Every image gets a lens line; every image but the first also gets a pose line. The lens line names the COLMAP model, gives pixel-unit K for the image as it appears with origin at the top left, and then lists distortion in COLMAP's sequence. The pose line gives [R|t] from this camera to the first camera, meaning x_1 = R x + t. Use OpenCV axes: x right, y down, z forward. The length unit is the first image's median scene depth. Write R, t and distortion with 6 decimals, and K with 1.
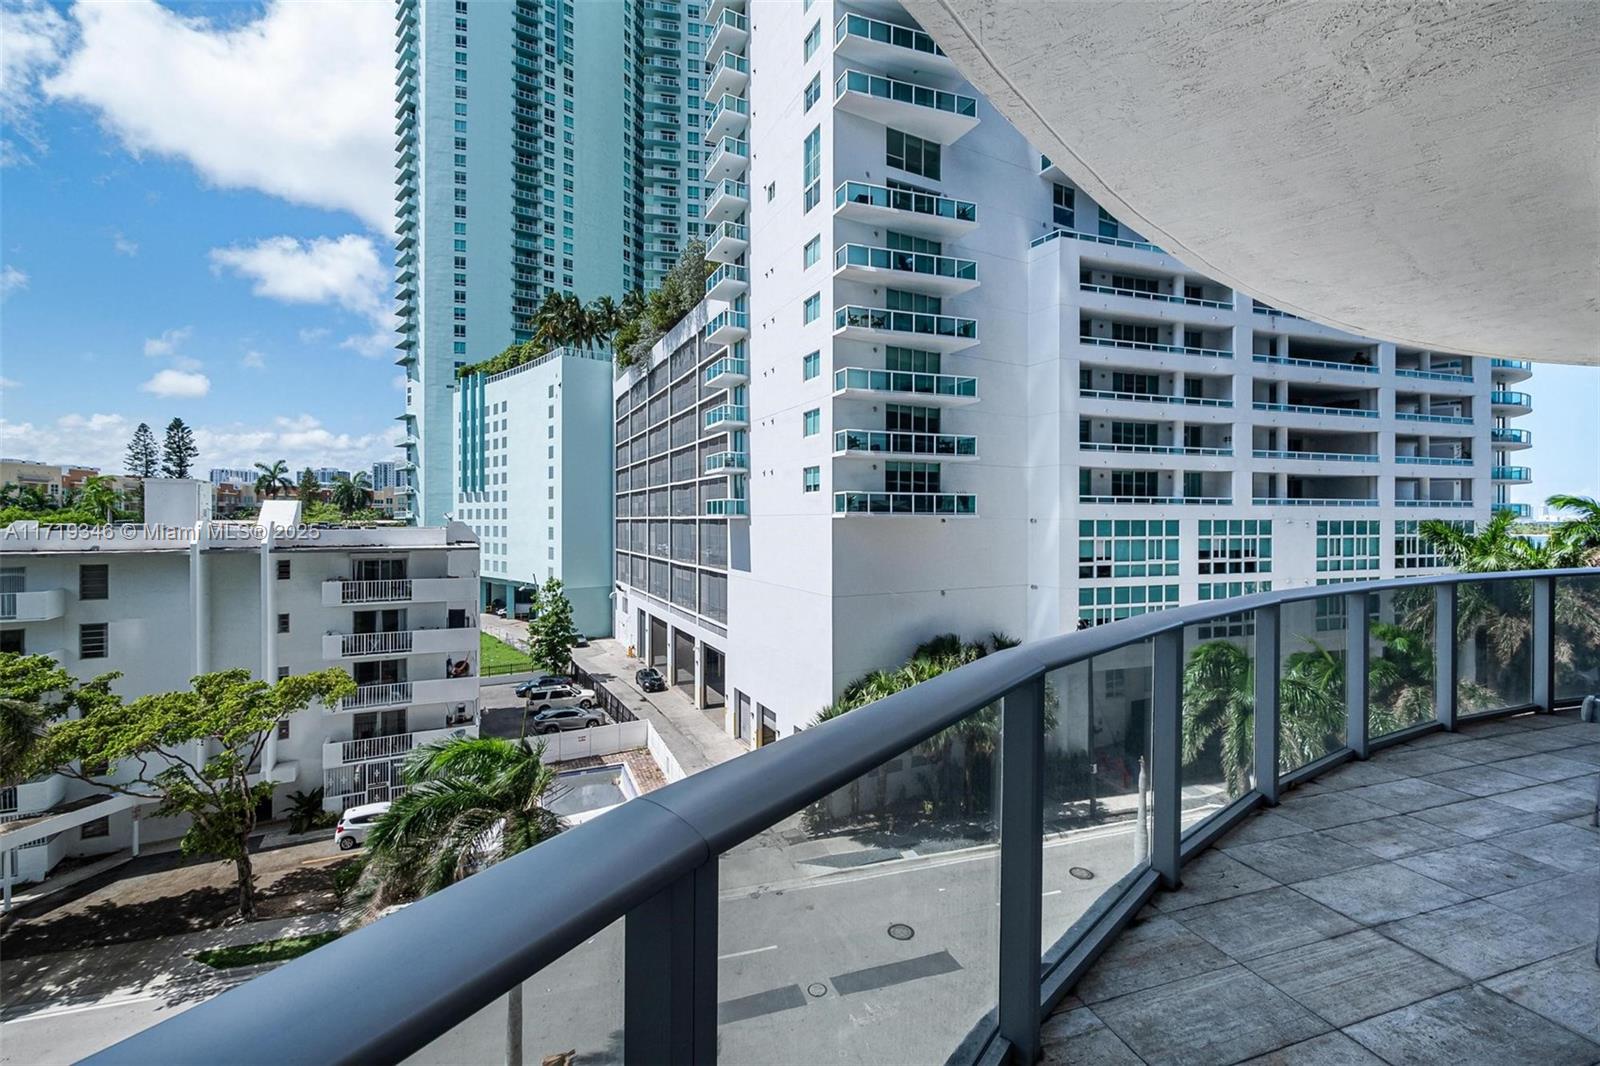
lens RADIAL K [[663.7, 0, 803.9], [0, 663.7, 525.6], [0, 0, 1]] dist [-0.001657, -0.000081]
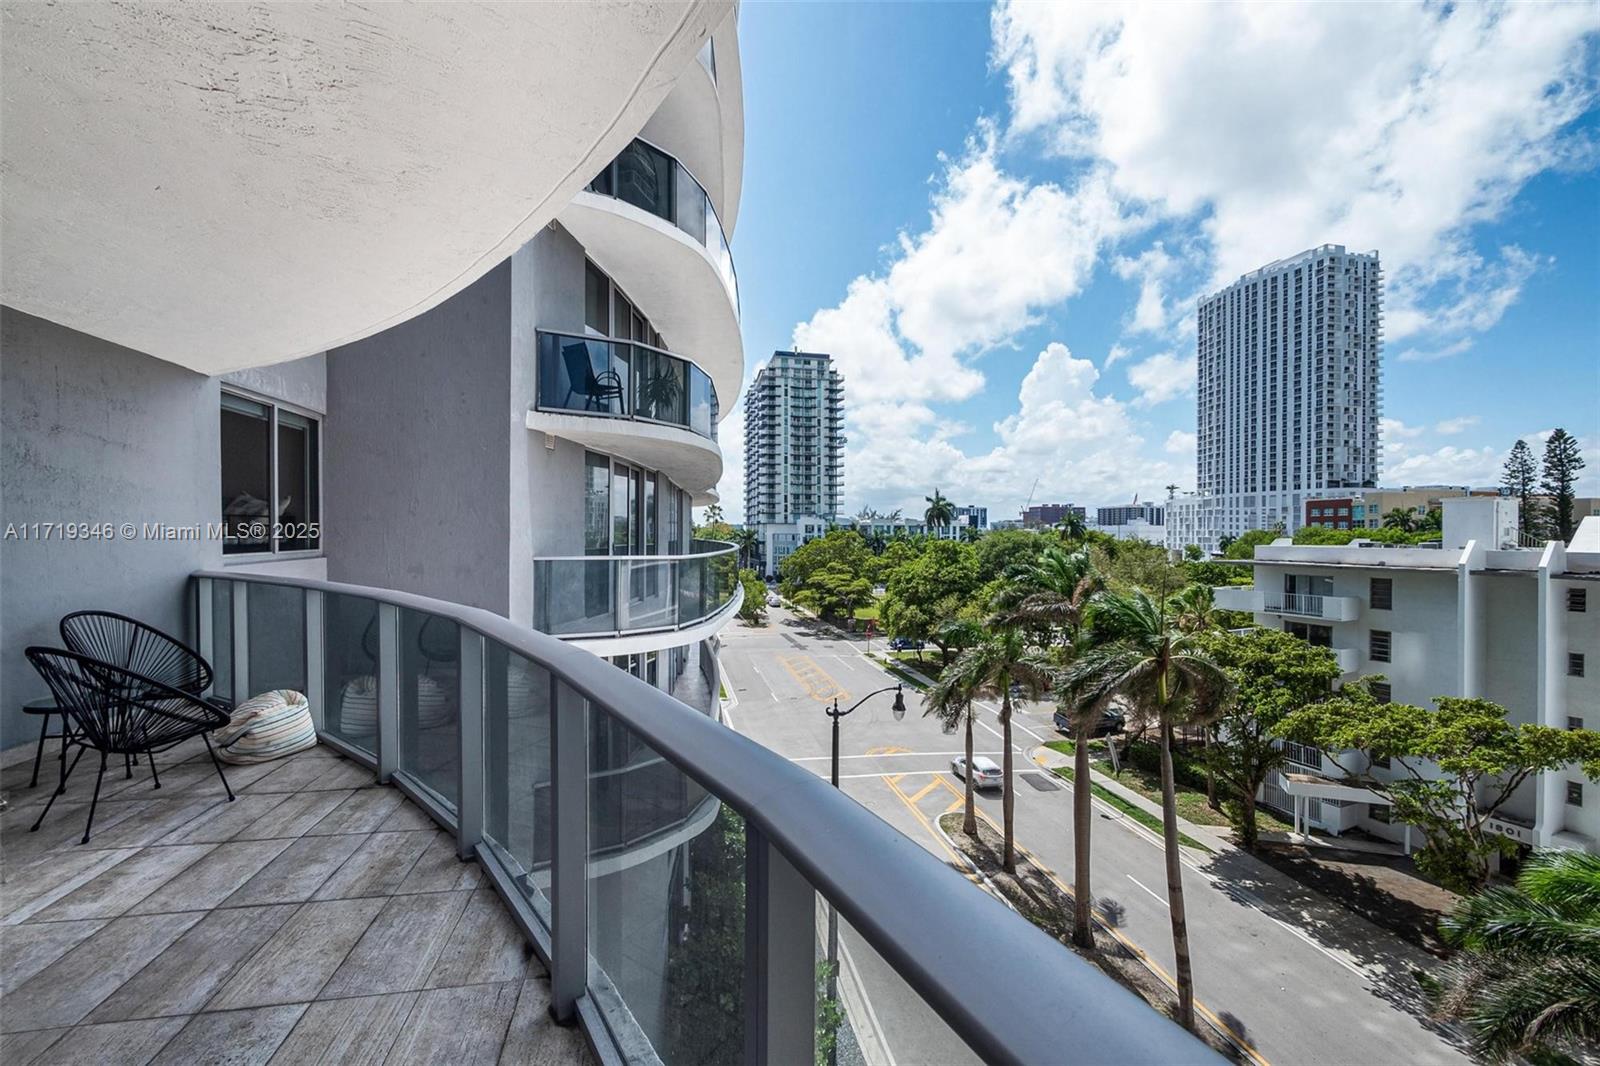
lens RADIAL K [[659.2, 0, 811.2], [0, 659.2, 541.4], [0, 0, 1]] dist [-0.002403, -0.000386]
pose [[-0.087968, 0.008509, -0.996087, 0.129222], [-0.014563, 0.999846, 0.009827, -0.000706], [0.996017, 0.015370, -0.087831, 0.136112]]
